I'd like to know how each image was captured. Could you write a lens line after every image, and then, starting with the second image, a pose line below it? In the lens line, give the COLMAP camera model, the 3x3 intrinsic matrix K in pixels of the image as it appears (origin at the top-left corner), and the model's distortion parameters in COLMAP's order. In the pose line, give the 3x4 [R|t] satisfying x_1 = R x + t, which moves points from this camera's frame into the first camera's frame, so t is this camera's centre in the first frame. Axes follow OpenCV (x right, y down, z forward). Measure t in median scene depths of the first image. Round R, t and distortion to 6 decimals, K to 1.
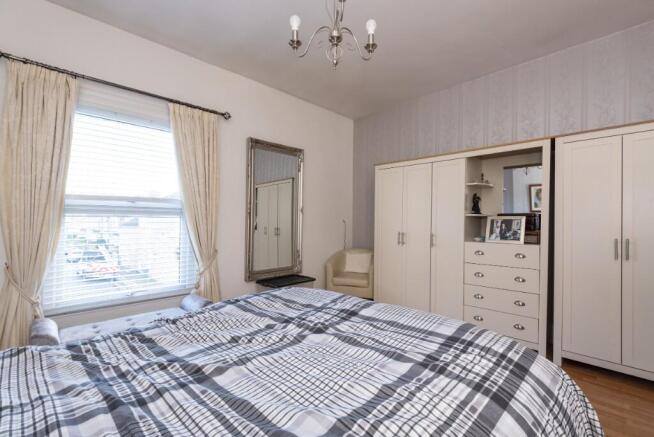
lens RADIAL K [[296.0, 0, 327.0], [0, 296.0, 218.5], [0, 0, 1]] dist [0.022643, -0.000592]
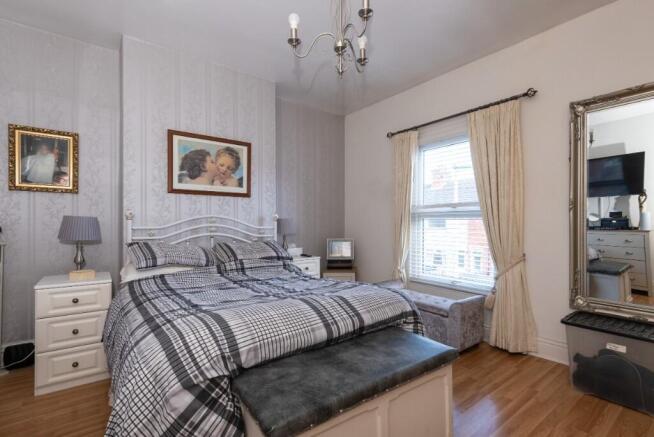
lens RADIAL K [[296.0, 0, 327.0], [0, 296.0, 218.5], [0, 0, 1]] dist [0.022643, -0.000592]
pose [[-0.122968, -0.012029, -0.992338, 0.608030], [0.005578, 0.999902, -0.012812, 0.004435], [0.992395, -0.007111, -0.122889, 0.614285]]
